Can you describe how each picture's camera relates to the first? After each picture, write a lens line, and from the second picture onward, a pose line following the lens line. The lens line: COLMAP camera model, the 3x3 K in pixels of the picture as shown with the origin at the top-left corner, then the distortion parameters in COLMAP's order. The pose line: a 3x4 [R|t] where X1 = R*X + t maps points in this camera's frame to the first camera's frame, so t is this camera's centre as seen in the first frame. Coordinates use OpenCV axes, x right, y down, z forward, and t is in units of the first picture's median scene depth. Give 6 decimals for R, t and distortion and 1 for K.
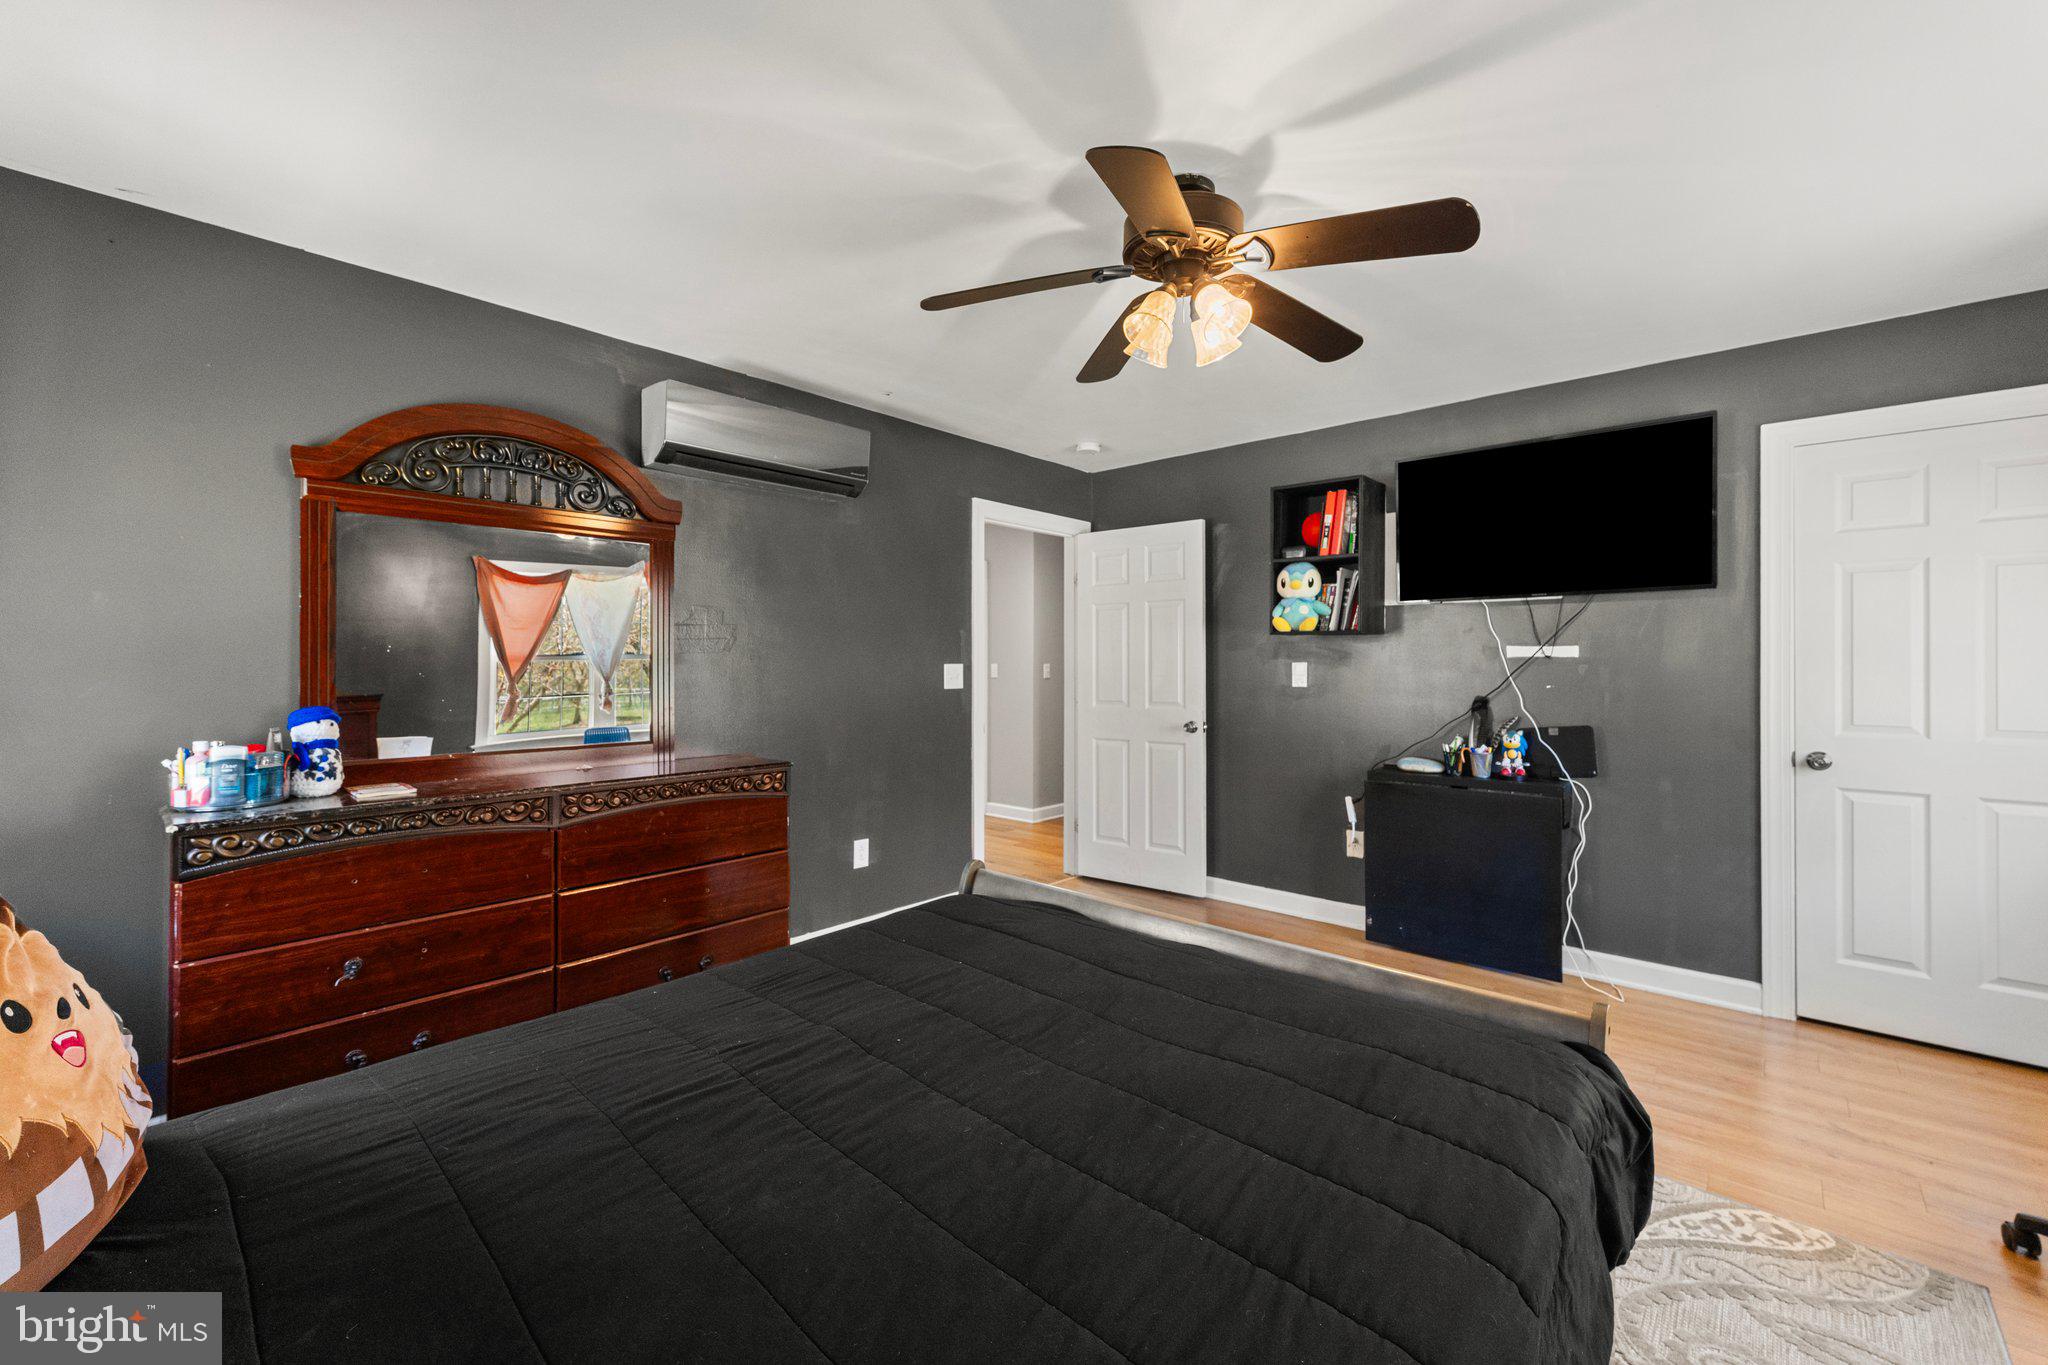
lens RADIAL K [[822.9, 0, 1020.4], [0, 822.9, 676.5], [0, 0, 1]] dist [0.000253, 0.000035]
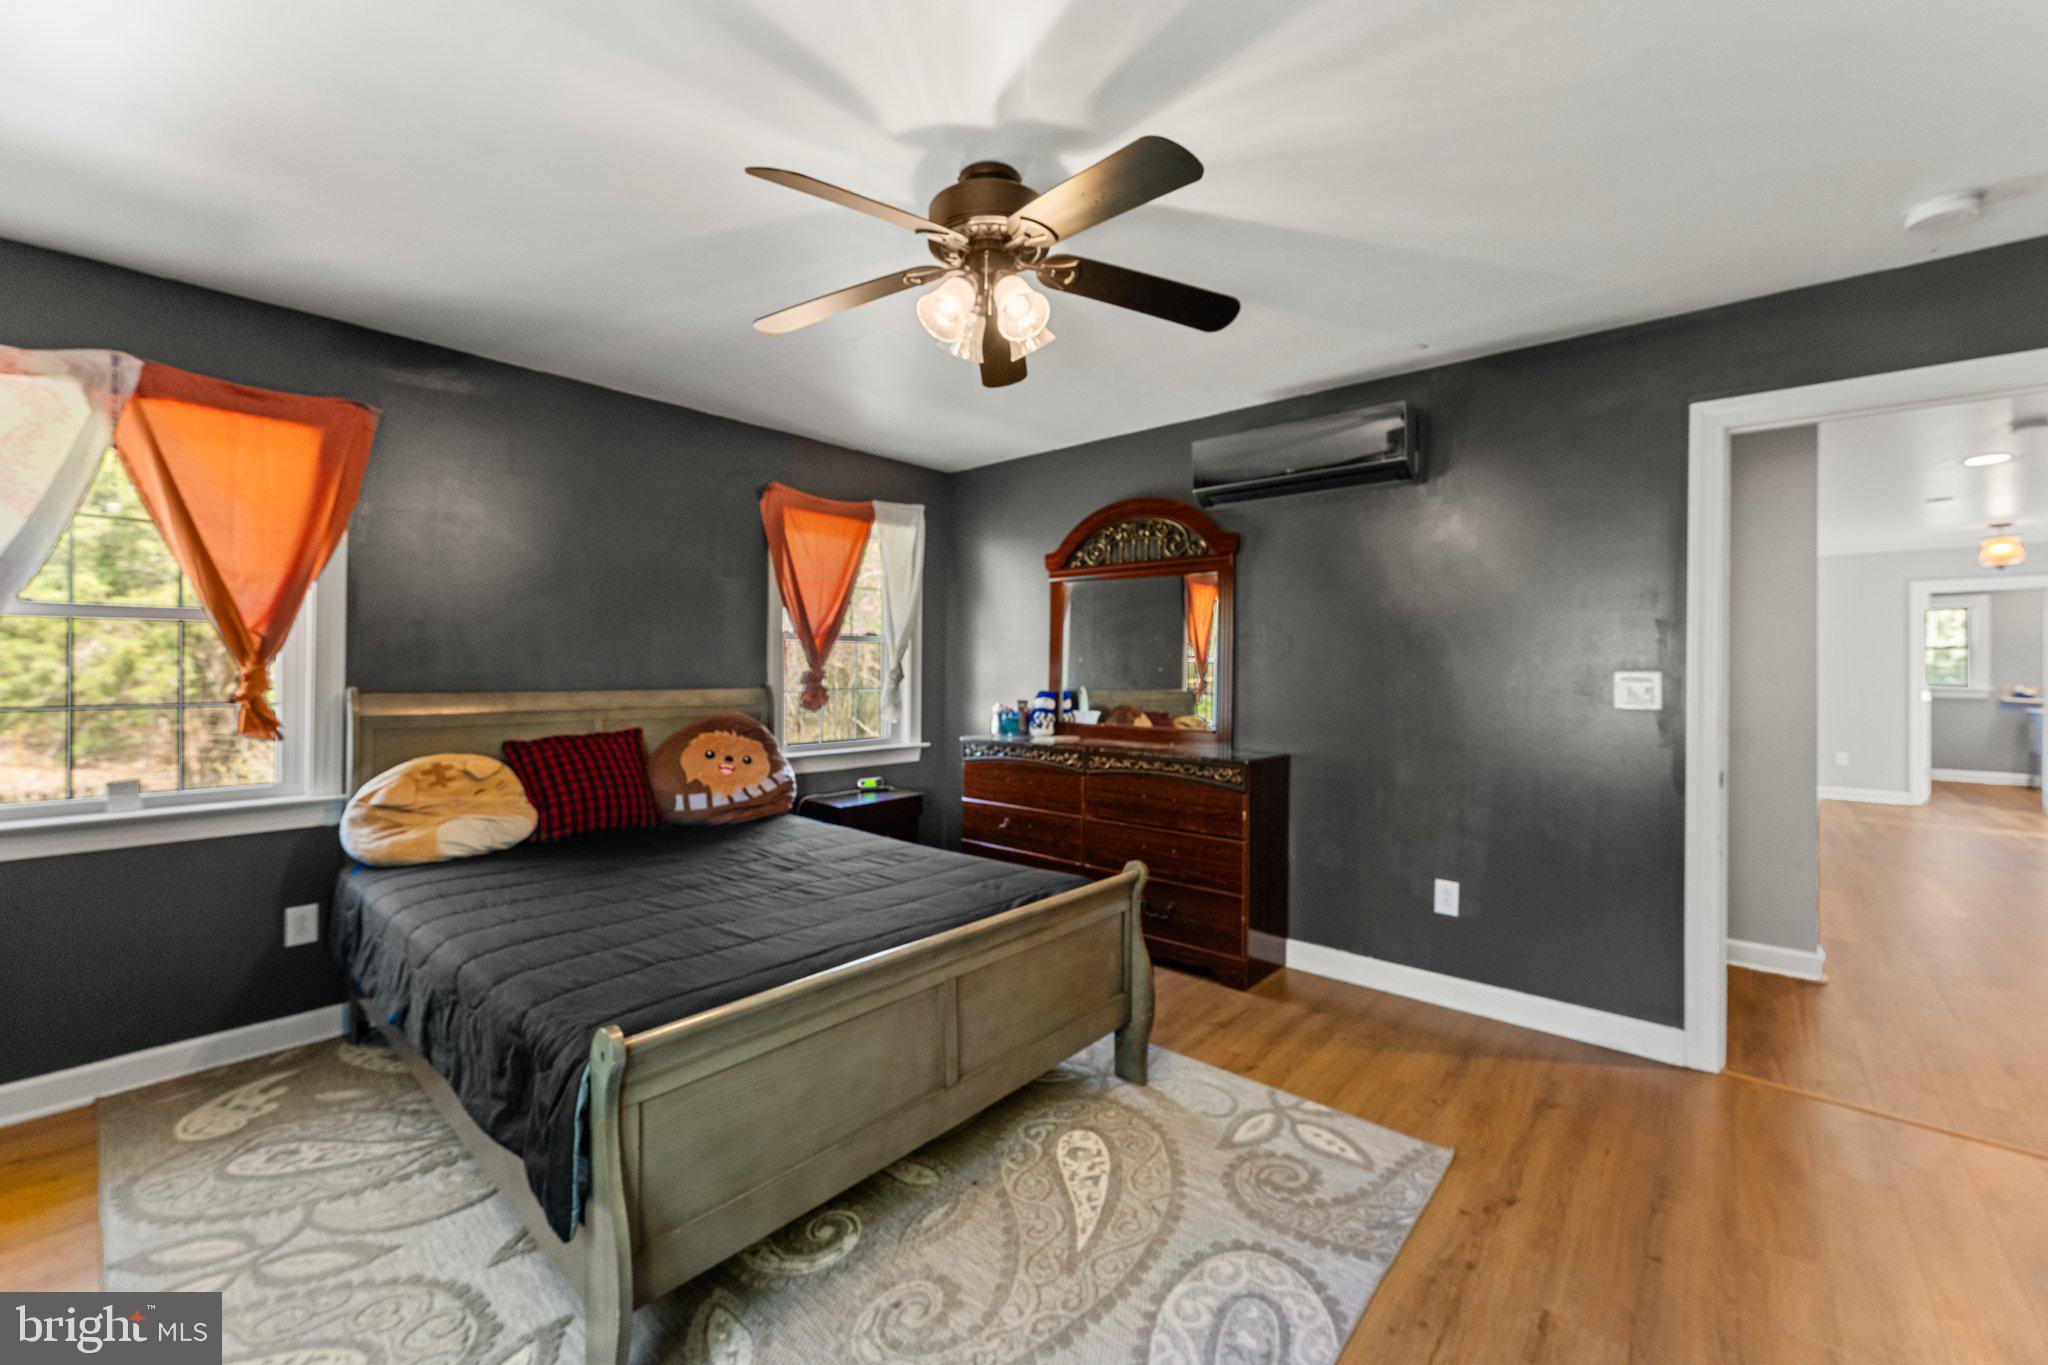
lens RADIAL K [[788.8, 0, 1032.6], [0, 788.8, 671.5], [0, 0, 1]] dist [0.000110, 0.000064]
pose [[0.028844, 0.004183, -0.999575, 0.966725], [-0.021803, 0.999756, 0.003555, -0.015593], [0.999346, 0.021691, 0.028928, 0.887653]]
